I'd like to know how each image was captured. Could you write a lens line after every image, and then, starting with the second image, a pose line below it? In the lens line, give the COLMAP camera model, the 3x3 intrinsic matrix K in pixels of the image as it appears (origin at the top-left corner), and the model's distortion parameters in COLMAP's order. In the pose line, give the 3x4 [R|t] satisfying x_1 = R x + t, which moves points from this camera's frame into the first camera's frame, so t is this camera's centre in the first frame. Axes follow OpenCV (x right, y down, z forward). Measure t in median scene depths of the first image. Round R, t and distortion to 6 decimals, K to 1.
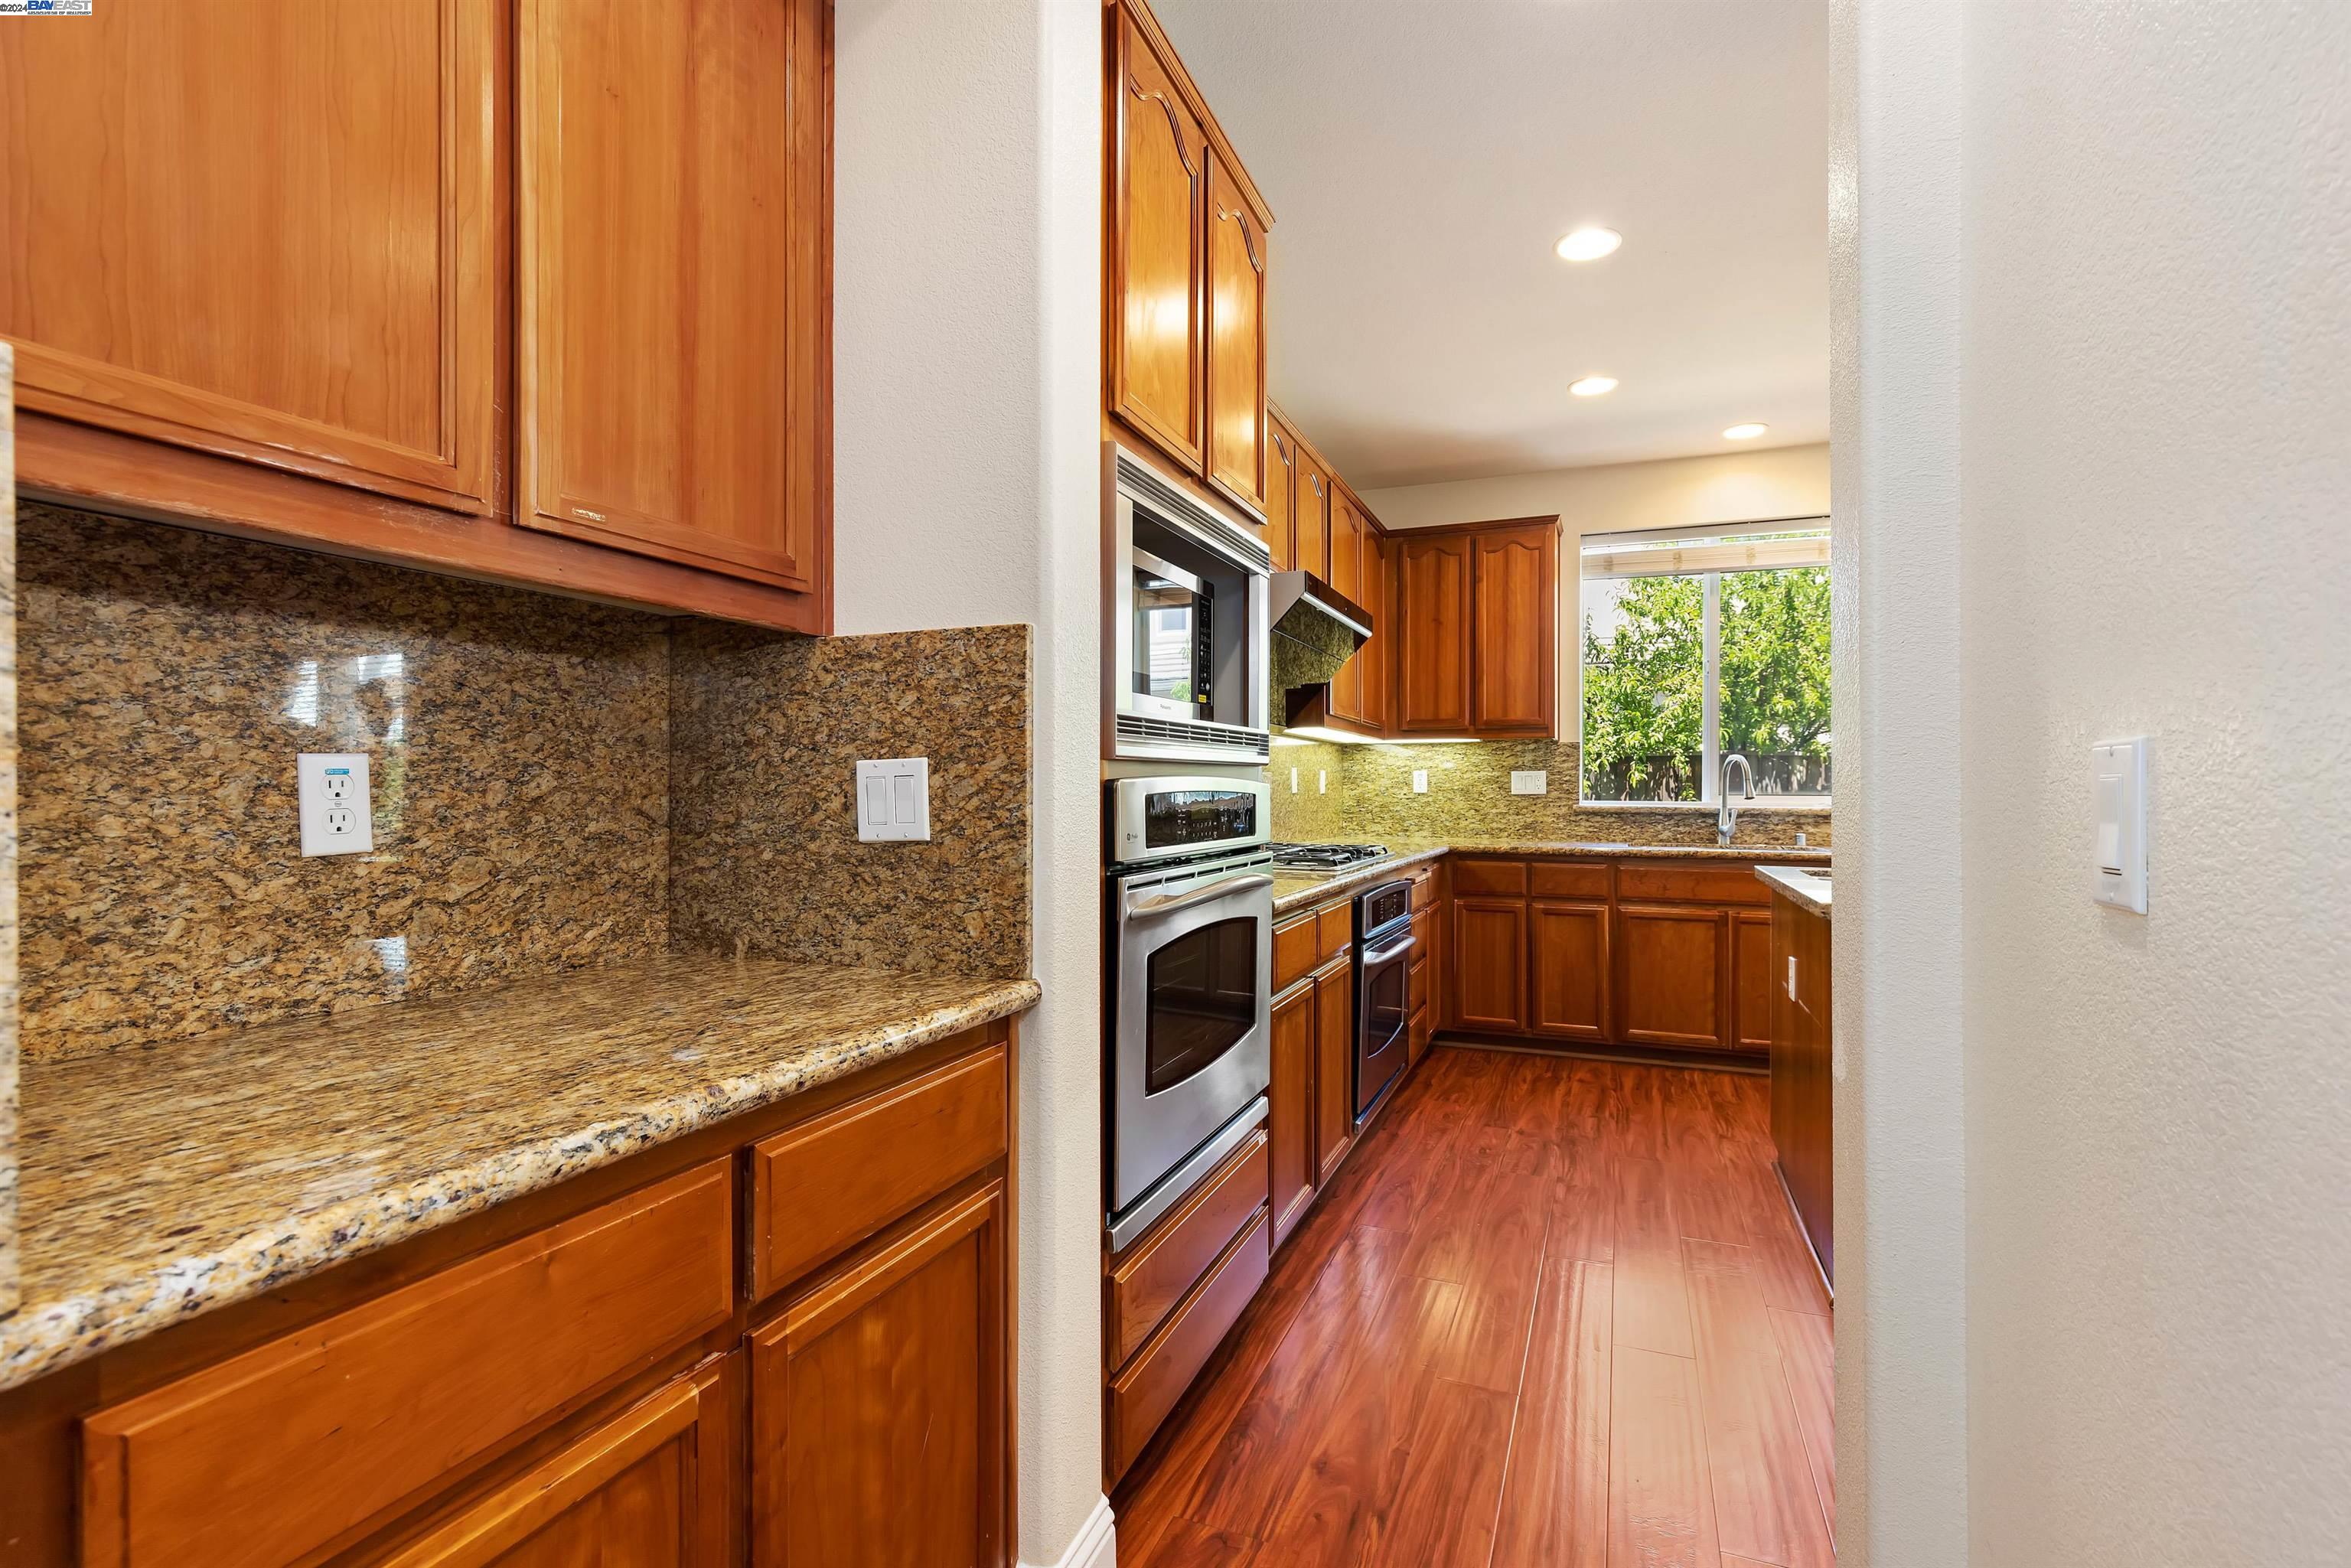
lens RADIAL K [[1053.9, 0, 1188.7], [0, 1053.9, 778.8], [0, 0, 1]] dist [0.004906, 0.000271]
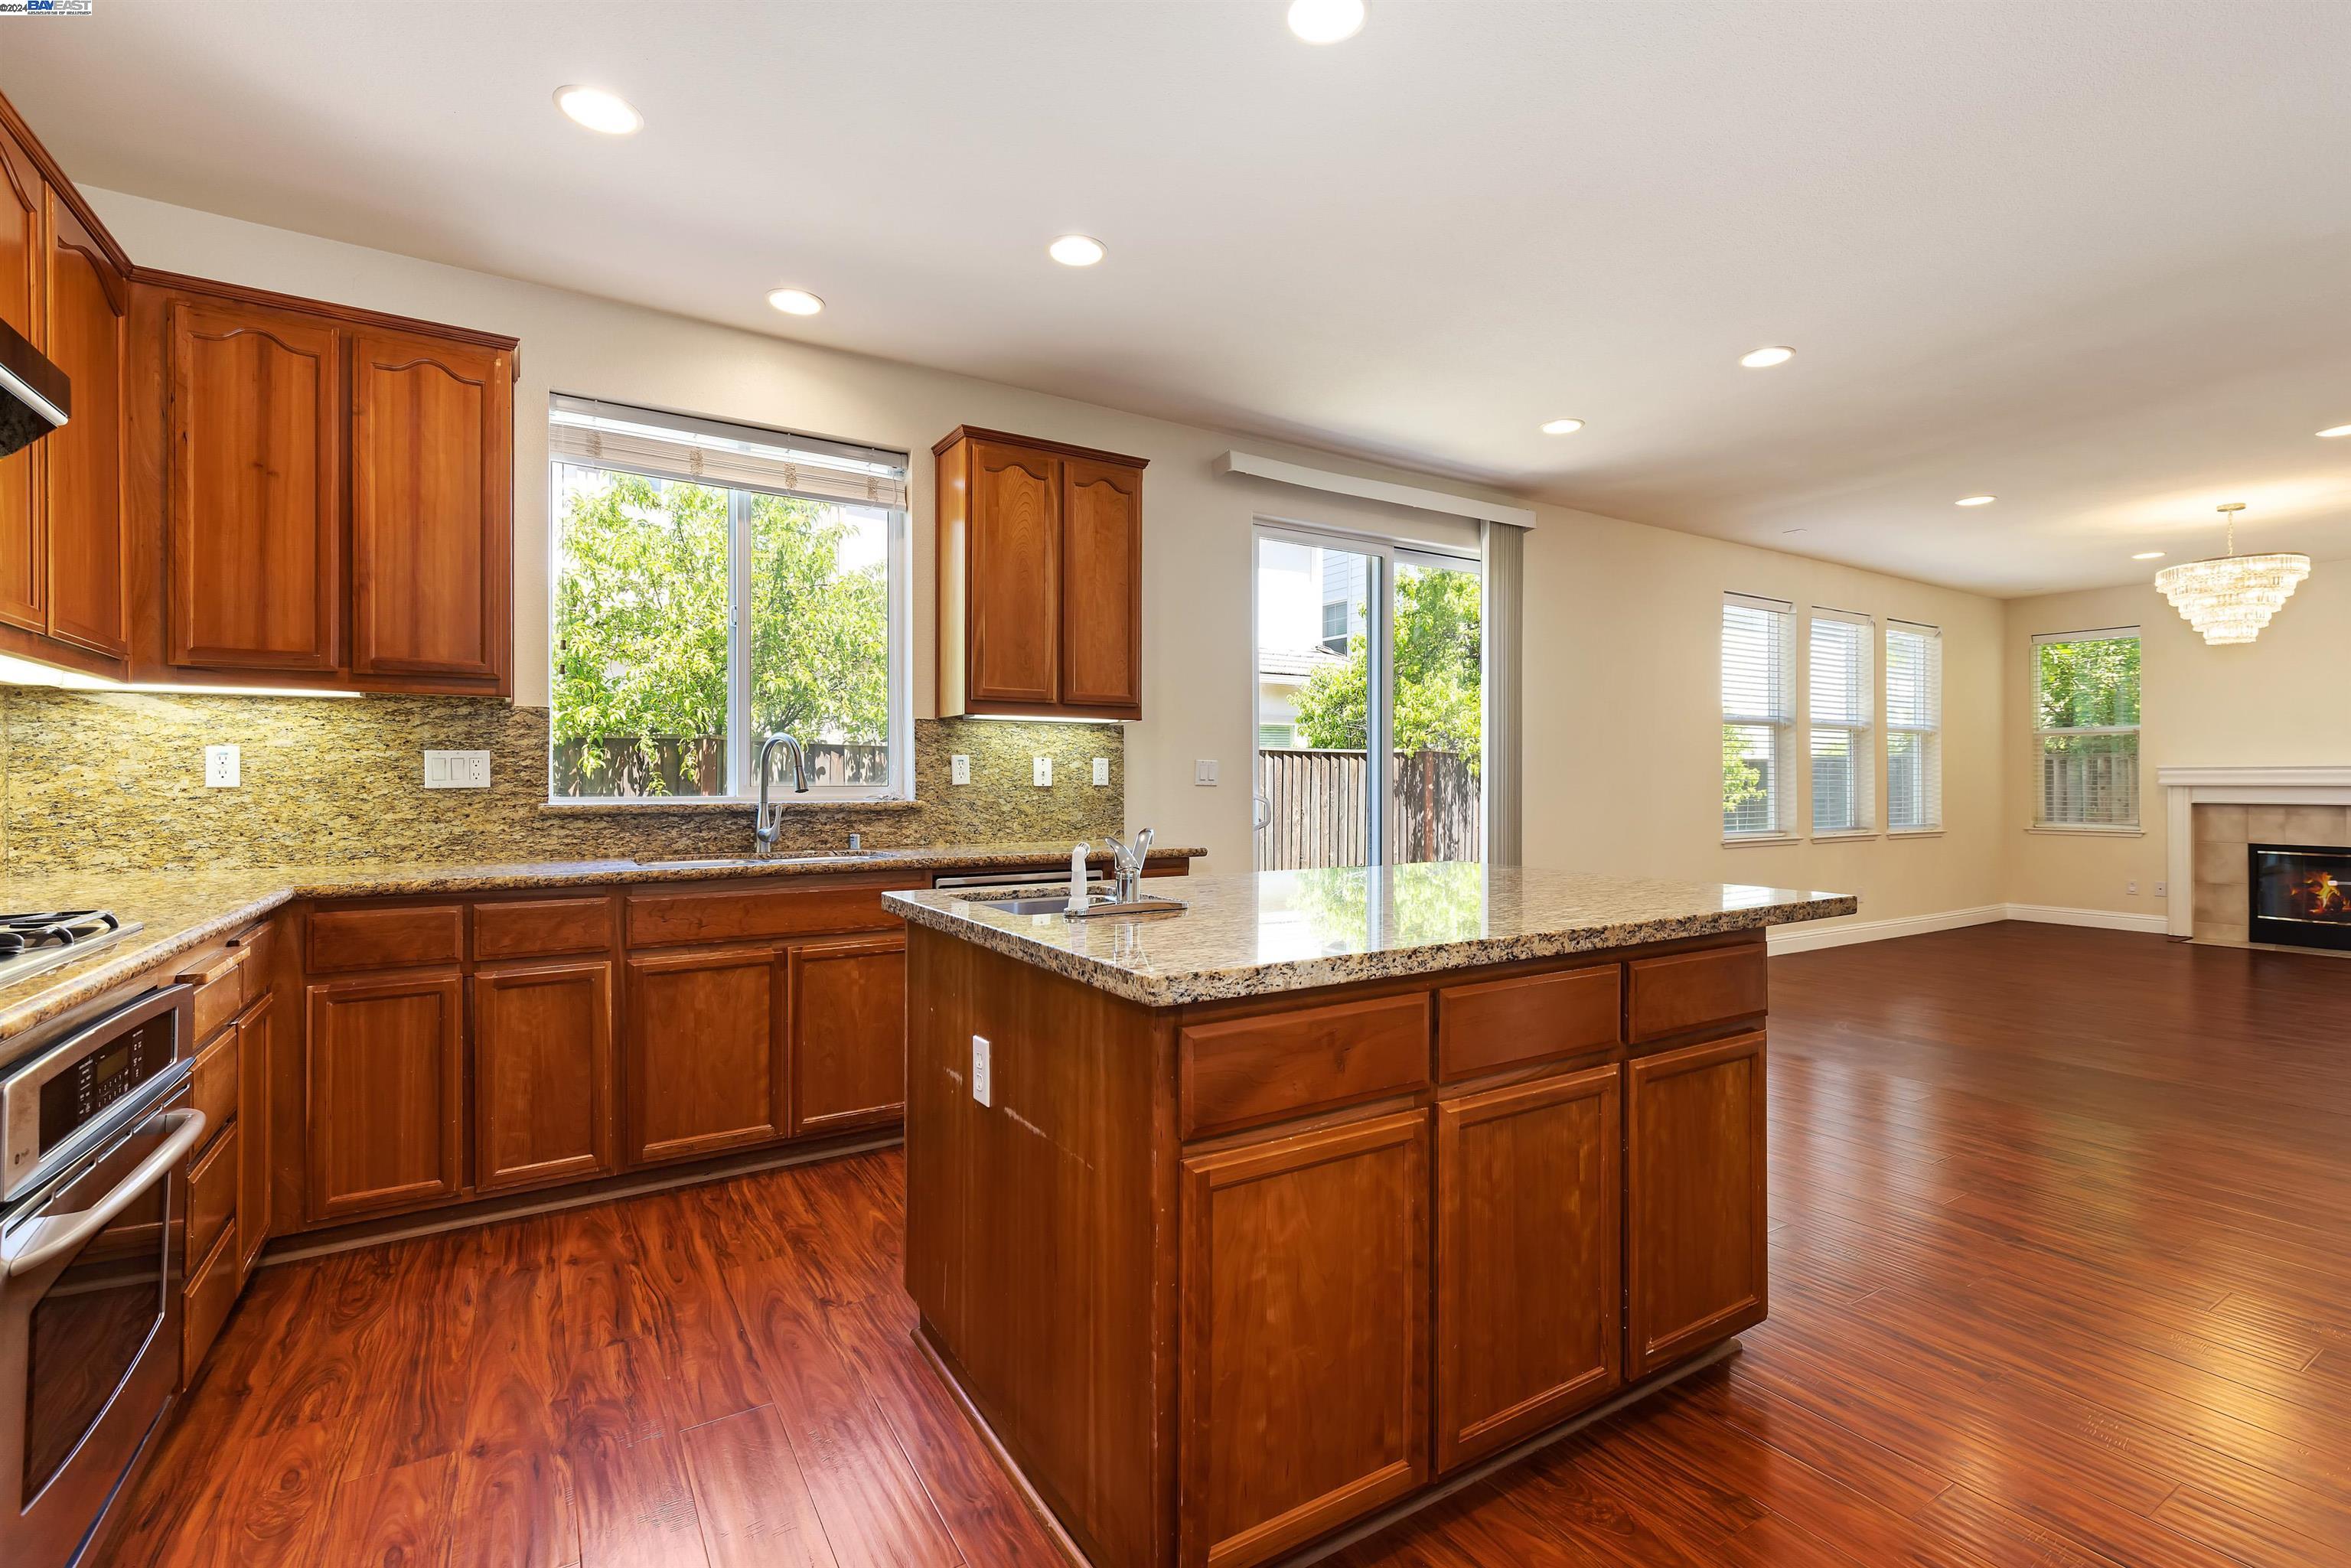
lens RADIAL K [[1053.9, 0, 1188.7], [0, 1053.9, 778.8], [0, 0, 1]] dist [0.004906, 0.000271]
pose [[0.578600, -0.001574, 0.815610, 0.074495], [-0.004820, 0.999974, 0.005349, 0.004373], [-0.815597, -0.007026, 0.578577, 0.329919]]
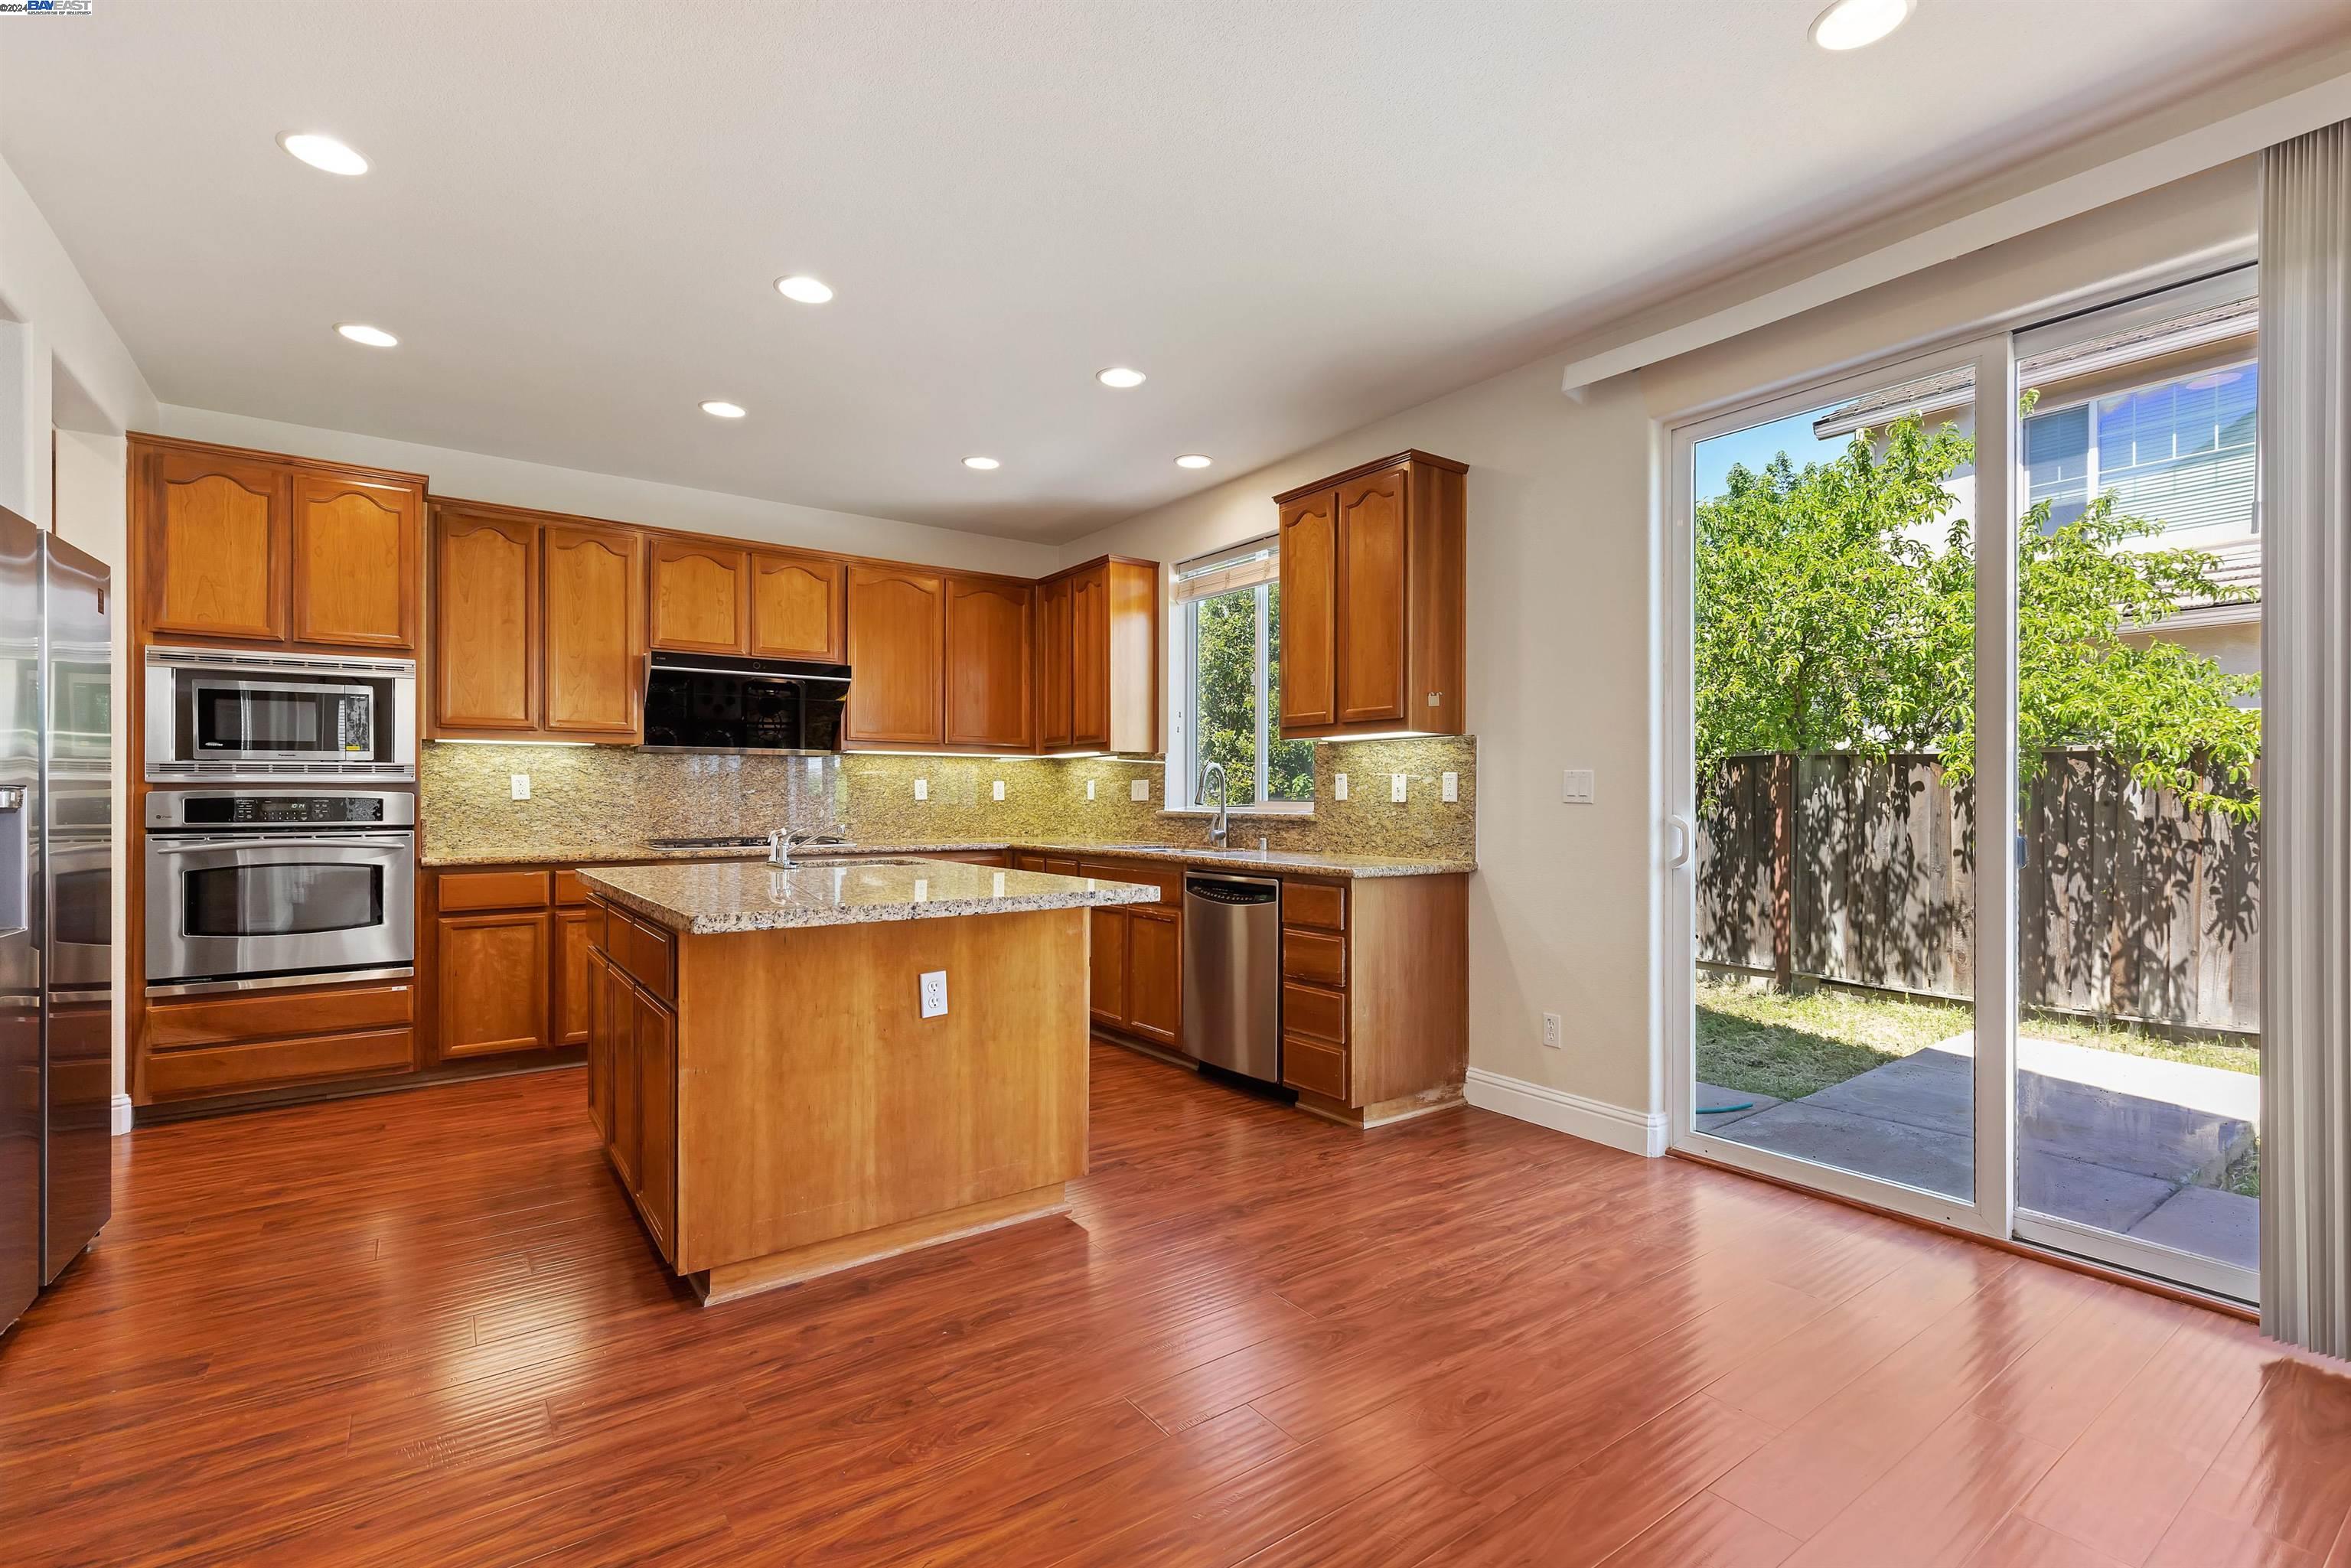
lens RADIAL K [[1053.9, 0, 1188.7], [0, 1053.9, 778.8], [0, 0, 1]] dist [0.004906, 0.000271]
pose [[0.857477, -0.010734, -0.514411, 1.038991], [0.005155, 0.999911, -0.012272, 0.006110], [0.514497, 0.007872, 0.857456, 0.081657]]
